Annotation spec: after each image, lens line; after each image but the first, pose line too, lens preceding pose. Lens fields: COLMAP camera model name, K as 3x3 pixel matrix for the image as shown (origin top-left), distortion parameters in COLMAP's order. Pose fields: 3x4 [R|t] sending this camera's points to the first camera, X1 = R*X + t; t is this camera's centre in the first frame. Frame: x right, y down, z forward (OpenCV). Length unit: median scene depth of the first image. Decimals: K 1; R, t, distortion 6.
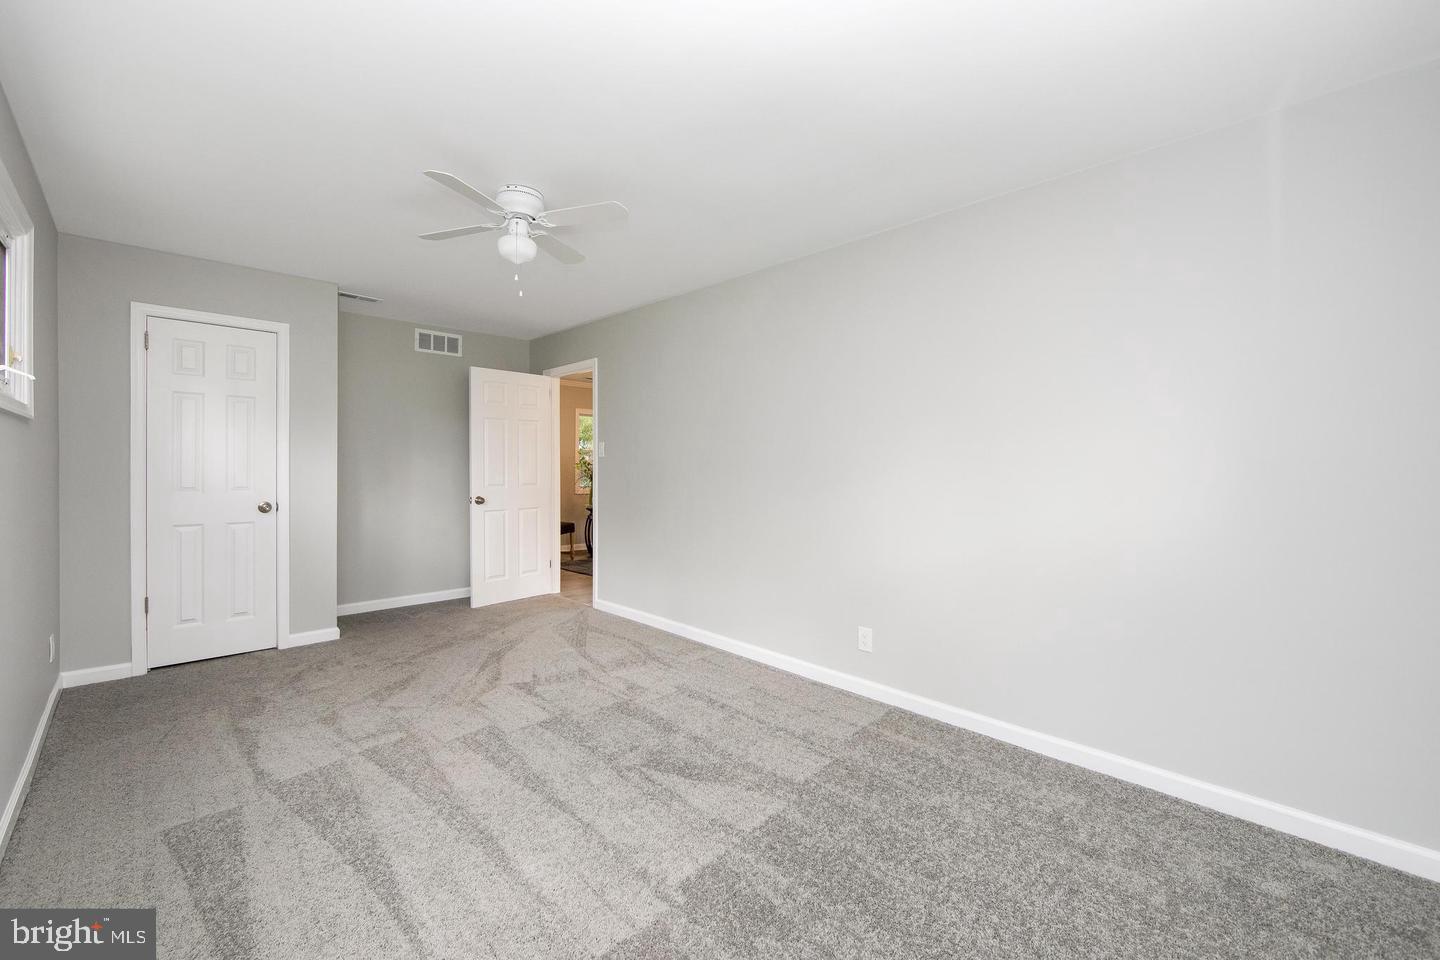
lens RADIAL K [[575.4, 0, 718.9], [0, 575.4, 470.0], [0, 0, 1]] dist [-0.011138, 0.003365]
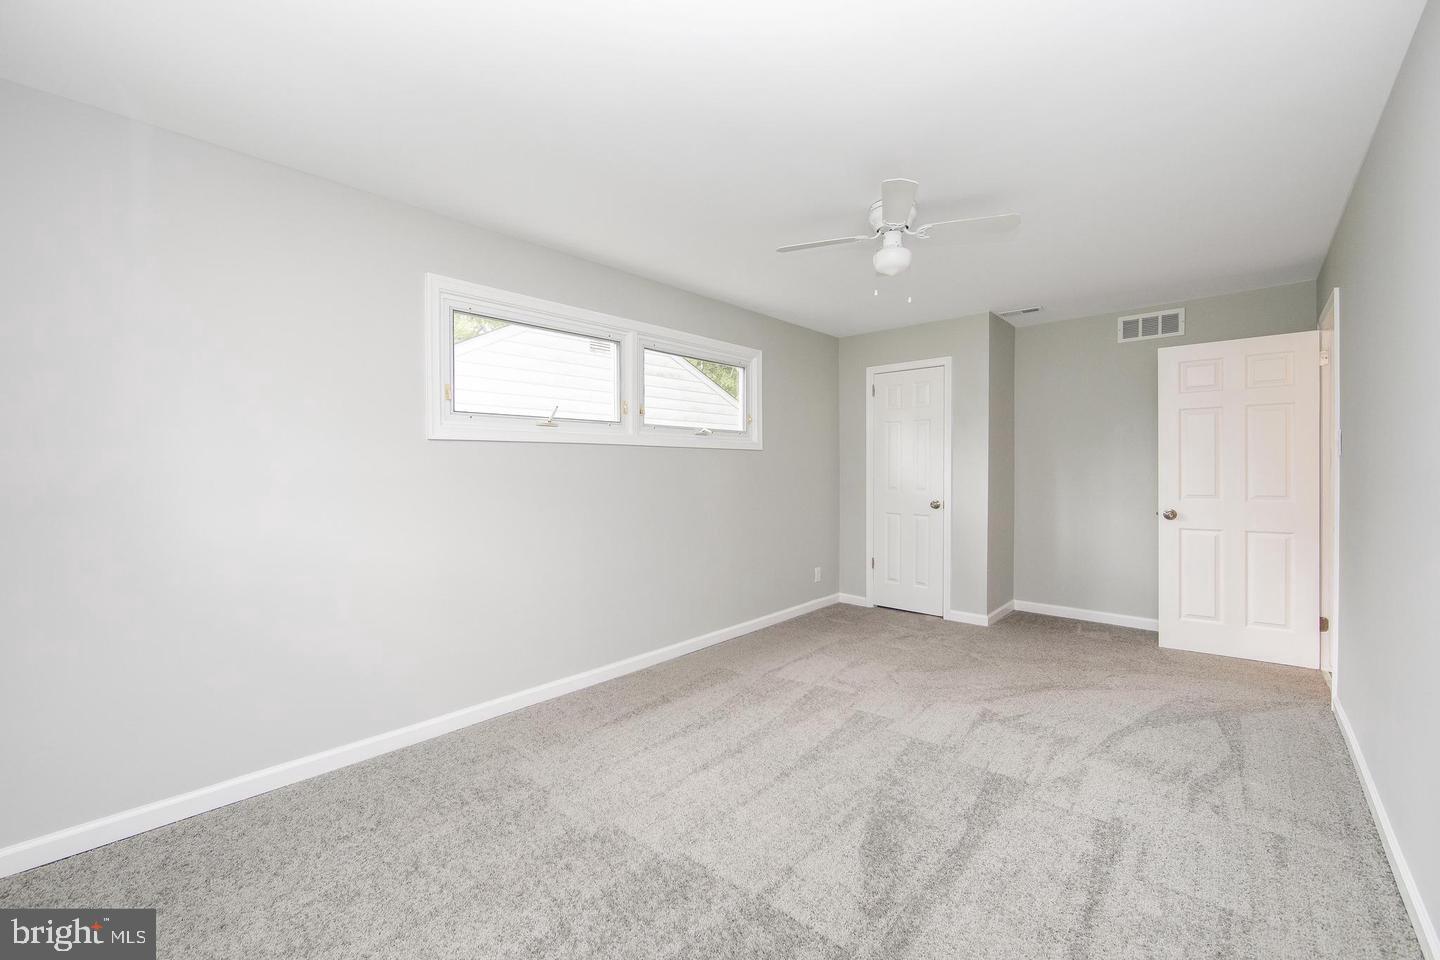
lens RADIAL K [[575.4, 0, 719.9], [0, 575.4, 478.1], [0, 0, 1]] dist [-0.011138, 0.003365]
pose [[0.047755, 0.010784, -0.998801, 0.476028], [-0.000070, 0.999942, 0.010793, -0.007809], [0.998859, -0.000446, 0.047753, 0.468973]]
